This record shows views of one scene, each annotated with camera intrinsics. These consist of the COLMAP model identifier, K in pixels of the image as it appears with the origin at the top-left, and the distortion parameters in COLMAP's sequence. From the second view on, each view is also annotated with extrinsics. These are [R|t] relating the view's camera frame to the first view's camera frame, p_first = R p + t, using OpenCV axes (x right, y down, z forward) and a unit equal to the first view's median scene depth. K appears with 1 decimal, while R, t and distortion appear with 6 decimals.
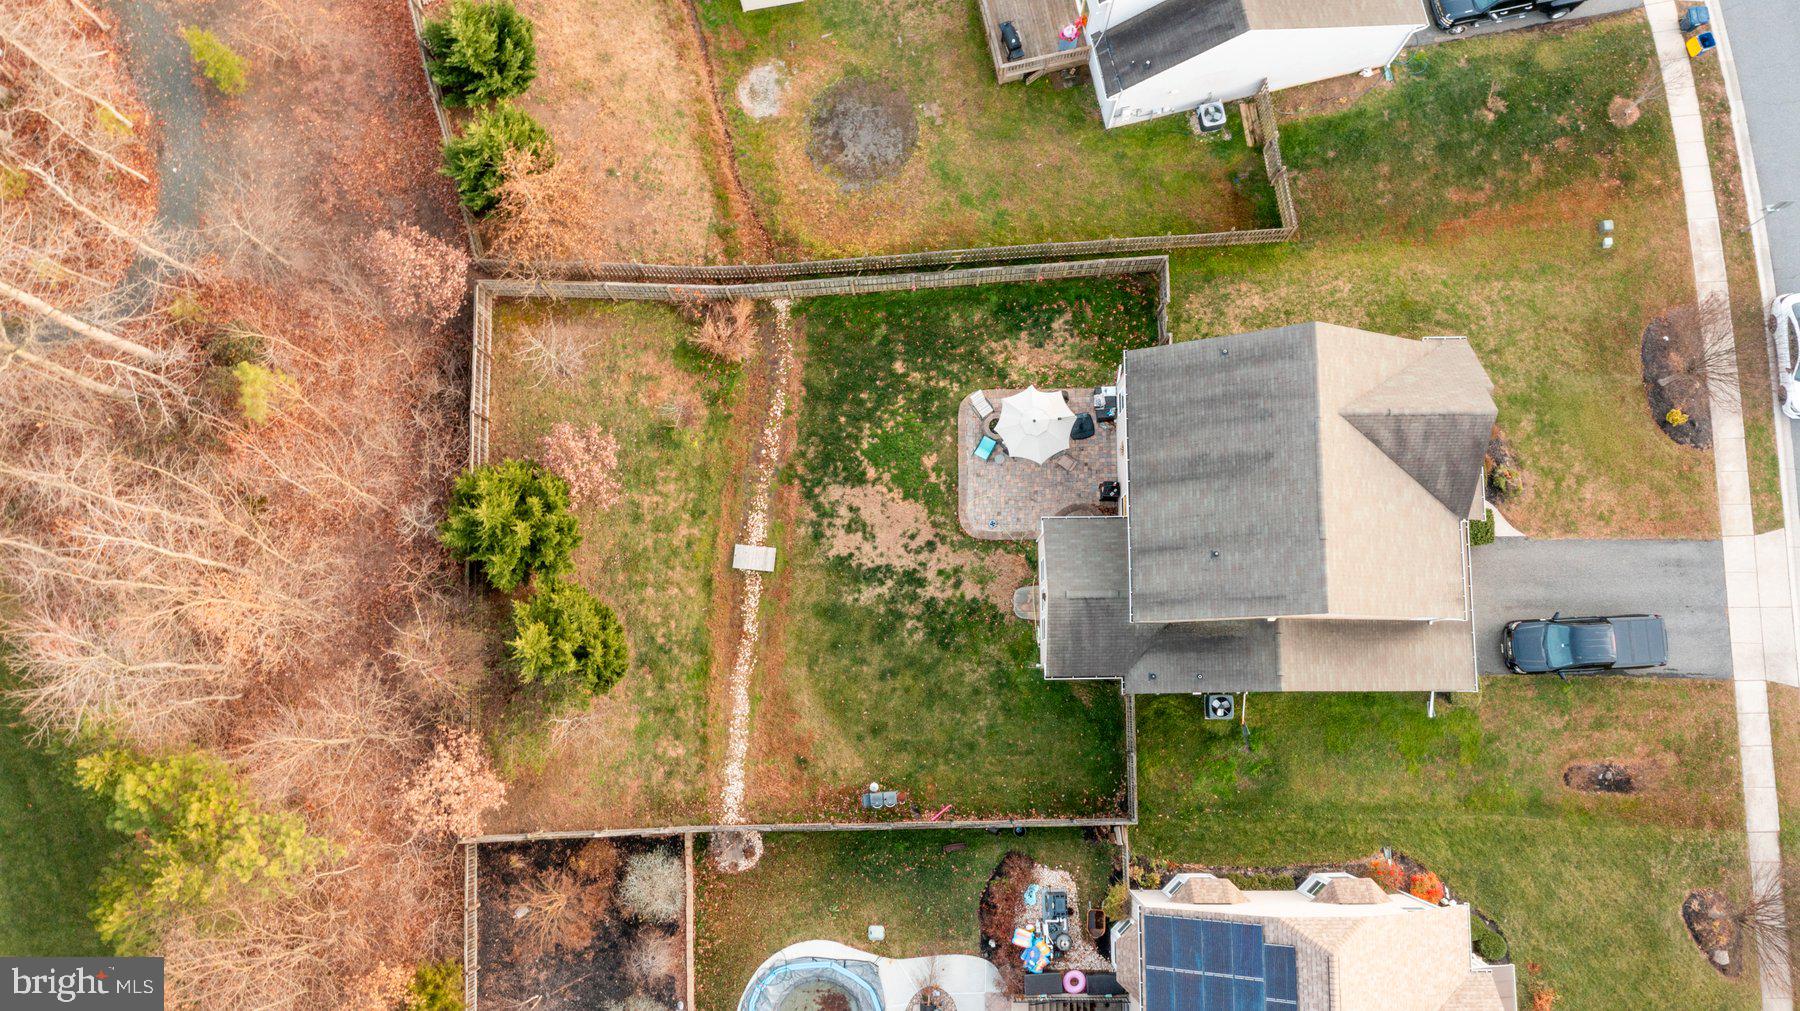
lens RADIAL K [[1446.8, 0, 901.6], [0, 1446.8, 505.8], [0, 0, 1]] dist [0.004574, 0.003236]
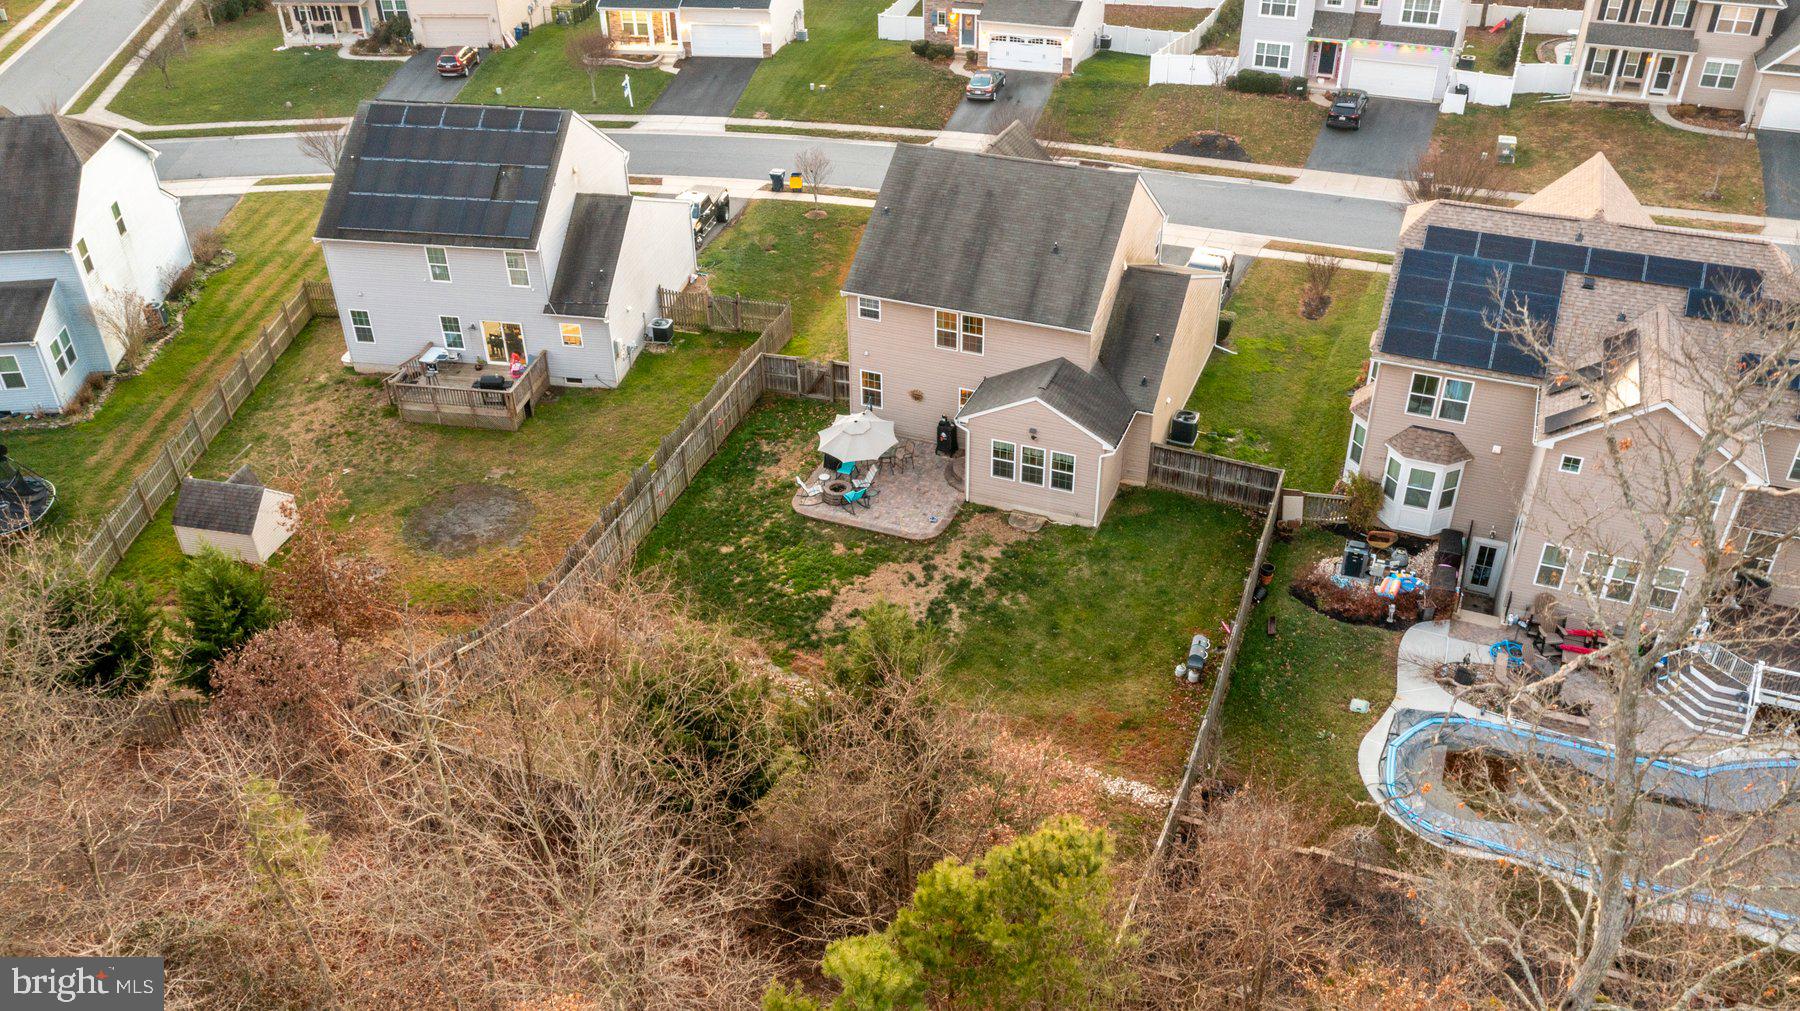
lens RADIAL K [[1446.8, 0, 905.0], [0, 1446.8, 507.7], [0, 0, 1]] dist [0.004574, 0.003236]
pose [[0.381757, -0.498930, 0.778029, -0.649204], [0.916626, 0.312362, -0.249453, 0.221386], [-0.118568, 0.808392, 0.576579, 0.464913]]
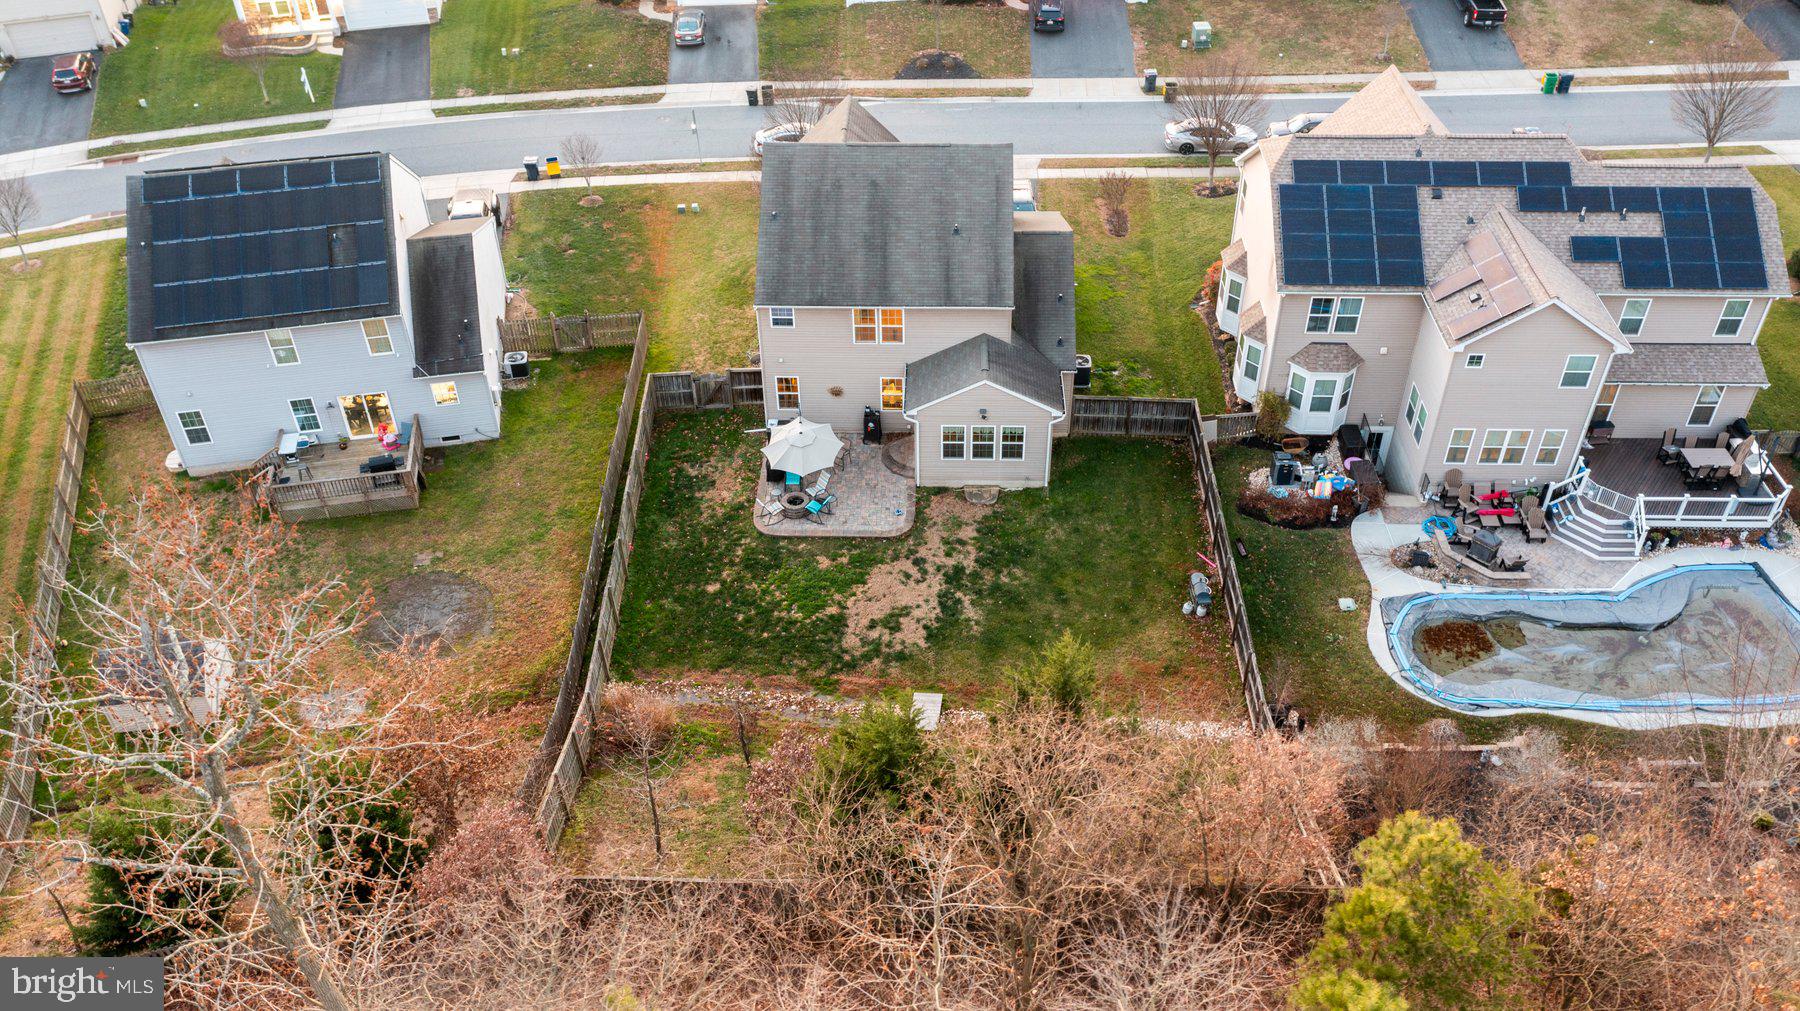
lens RADIAL K [[1446.8, 0, 903.0], [0, 1446.8, 507.2], [0, 0, 1]] dist [0.004574, 0.003236]
pose [[0.040137, -0.615079, 0.787443, -0.675256], [0.991955, 0.119222, 0.042564, -0.024930], [-0.120061, 0.779399, 0.614916, 0.413194]]
